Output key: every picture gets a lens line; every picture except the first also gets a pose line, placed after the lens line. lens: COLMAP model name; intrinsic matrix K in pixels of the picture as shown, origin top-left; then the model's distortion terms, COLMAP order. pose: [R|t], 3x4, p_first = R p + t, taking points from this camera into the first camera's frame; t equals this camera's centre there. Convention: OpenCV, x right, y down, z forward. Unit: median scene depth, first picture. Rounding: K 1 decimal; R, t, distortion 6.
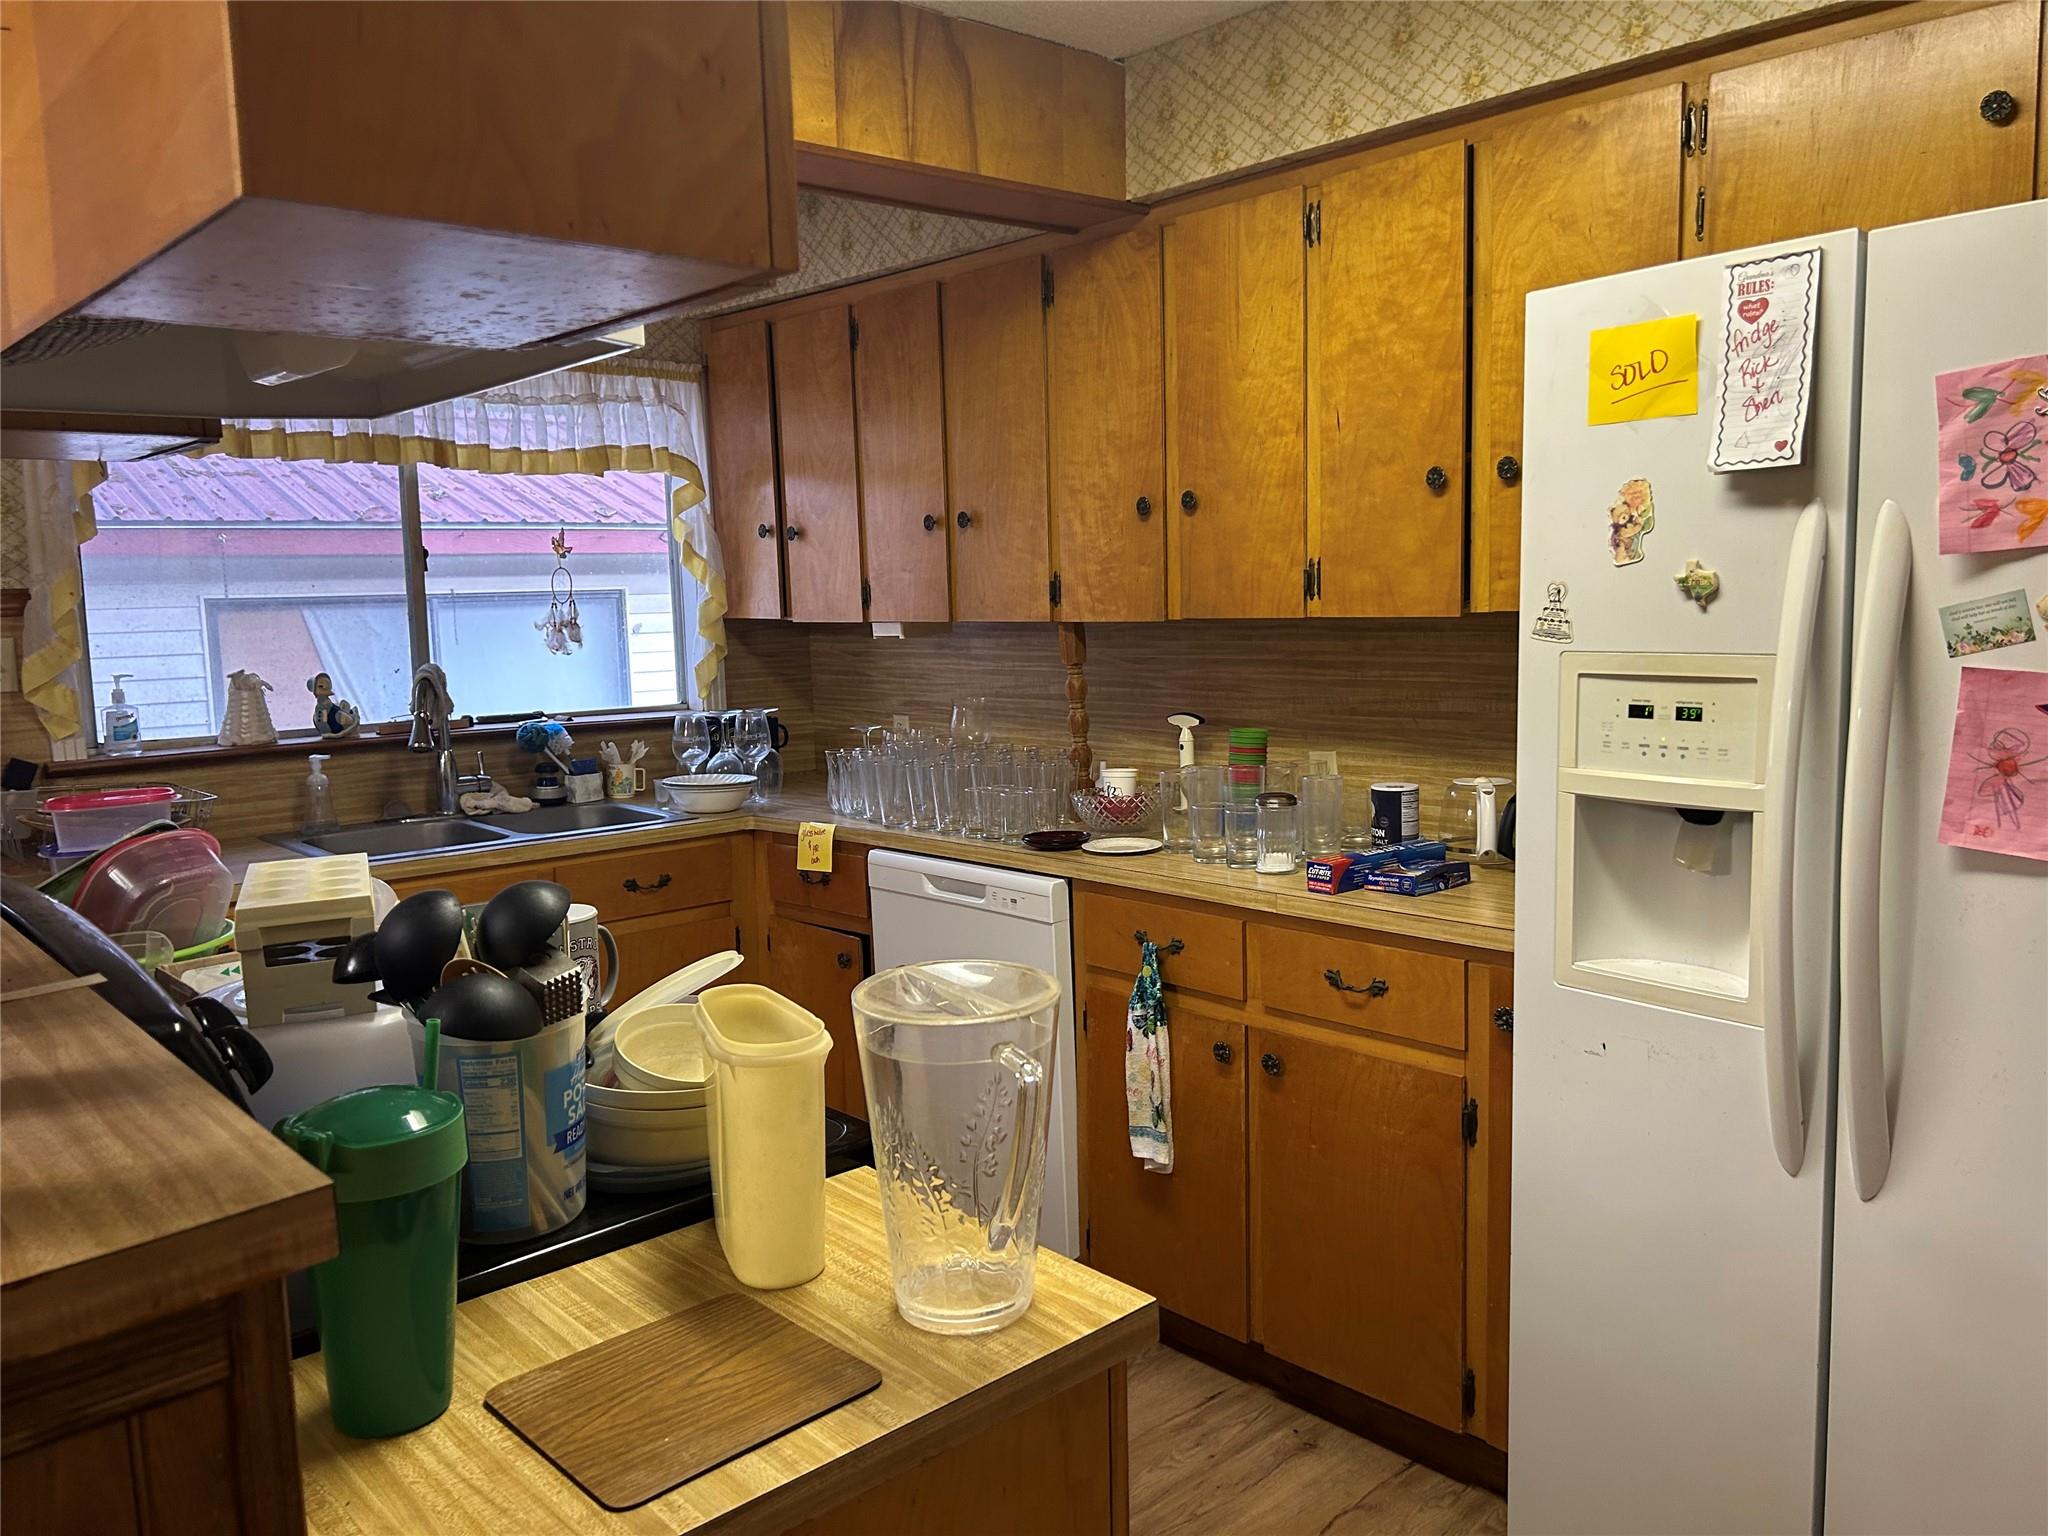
lens RADIAL K [[1555.9, 0, 1041.5], [0, 1555.9, 785.1], [0, 0, 1]] dist [0.059221, -0.077357]
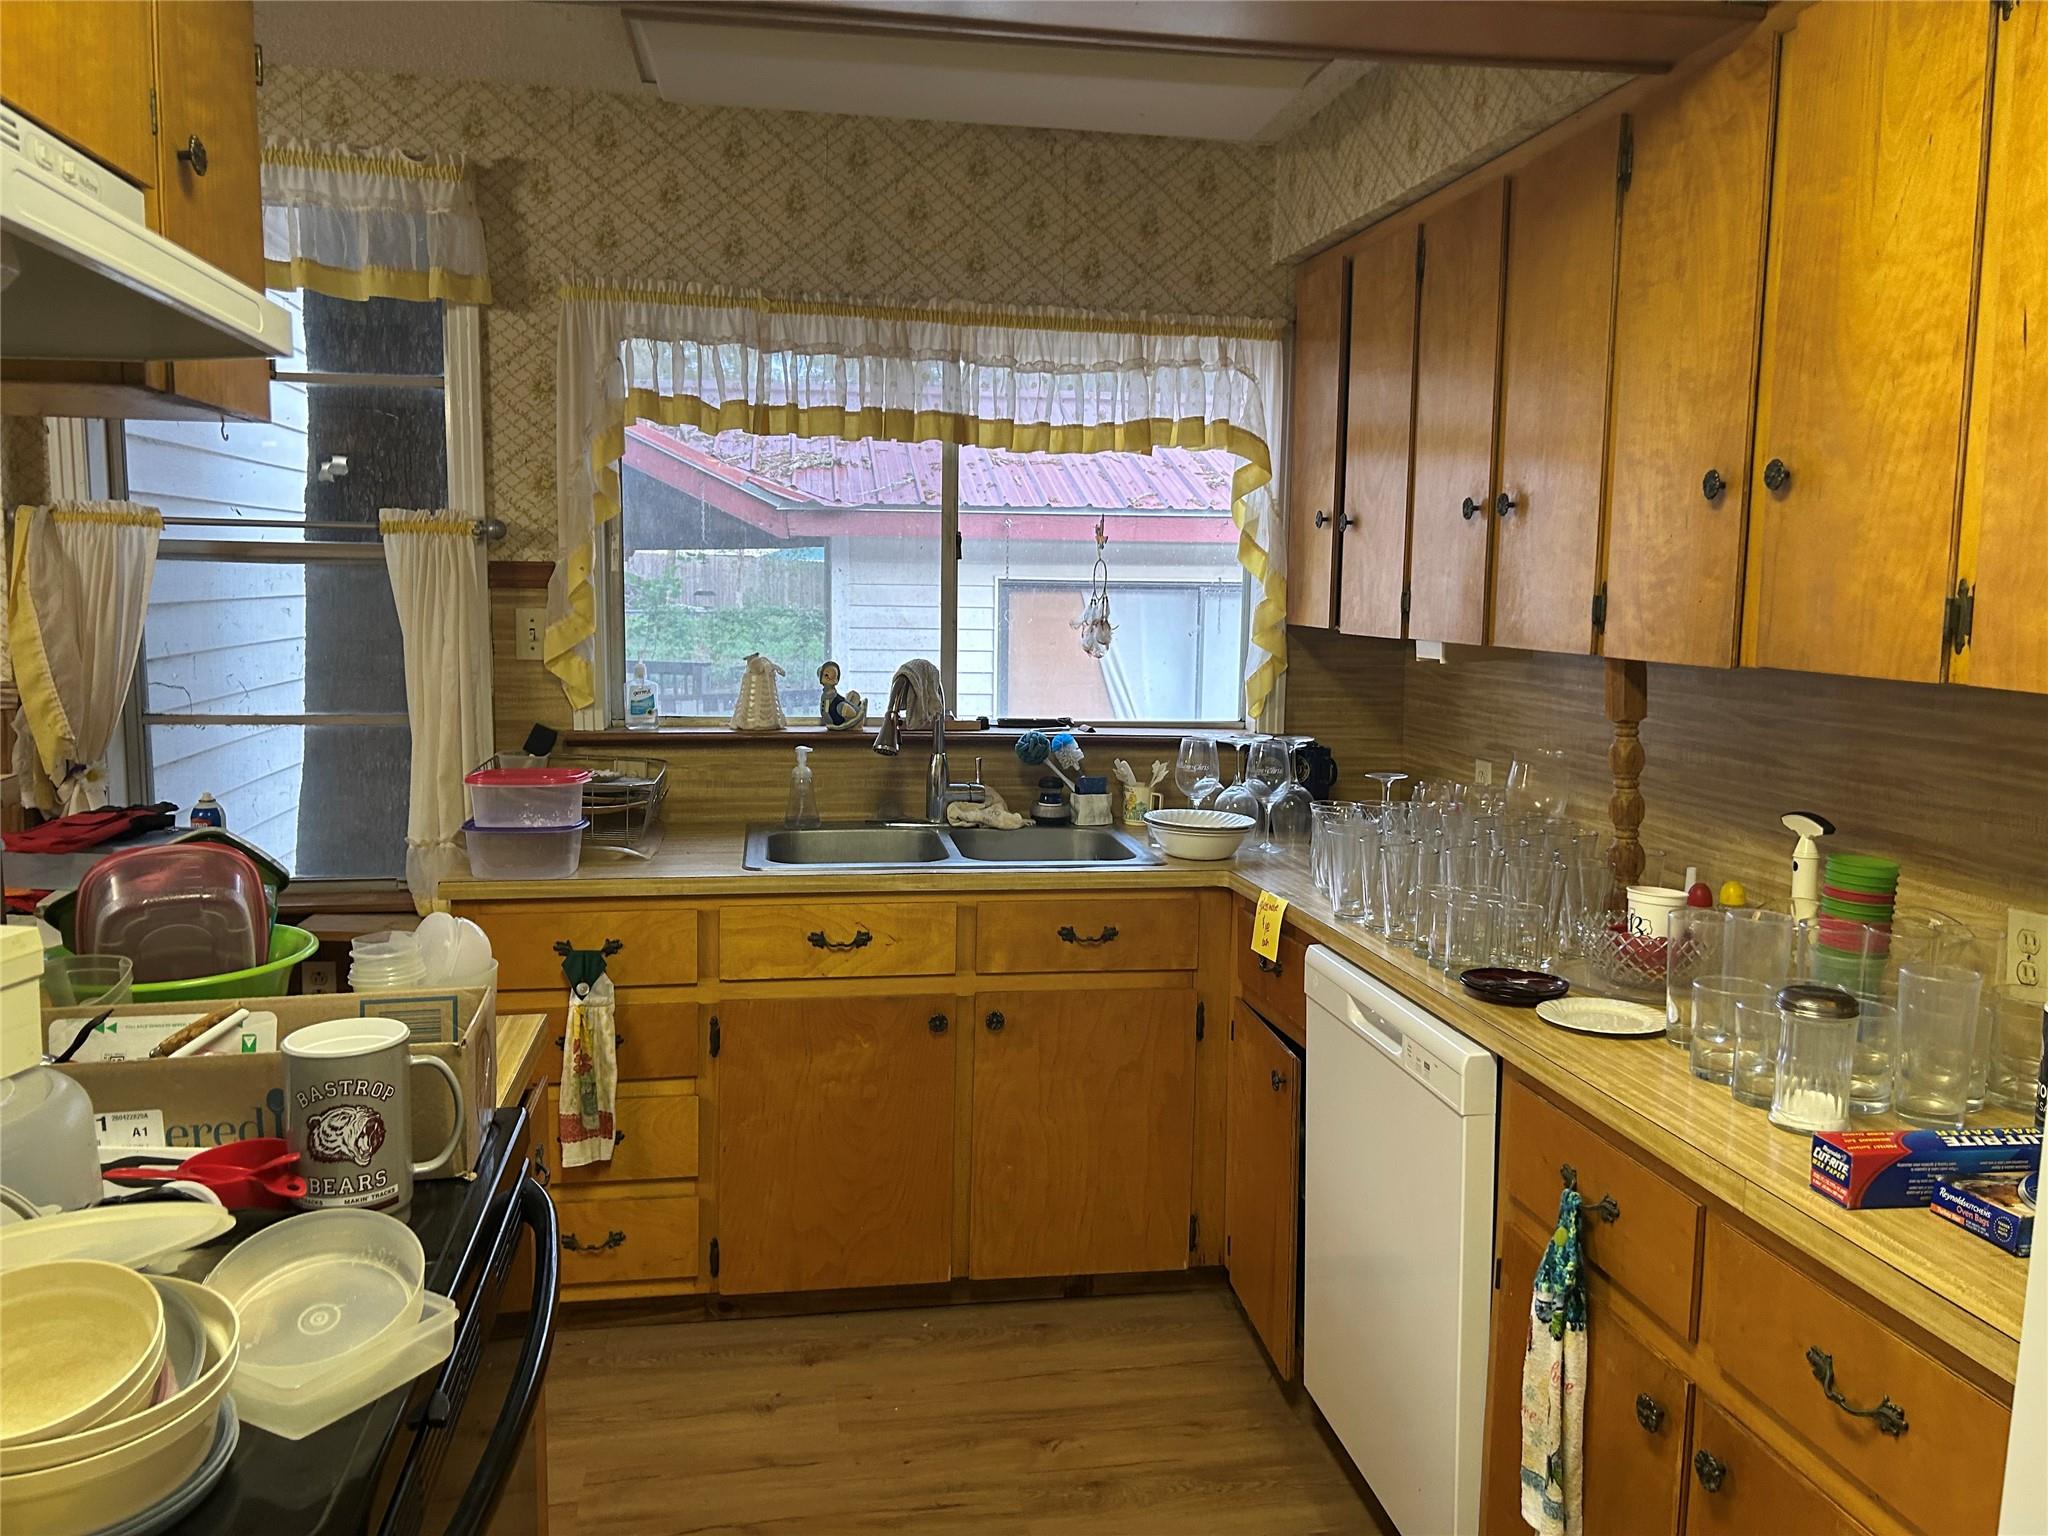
lens RADIAL K [[1555.9, 0, 1001.6], [0, 1555.9, 759.2], [0, 0, 1]] dist [0.059221, -0.077357]
pose [[0.833157, 0.100588, -0.543812, 0.156750], [-0.106276, 0.994114, 0.021056, -0.044439], [0.542729, 0.040251, 0.838943, 0.272038]]
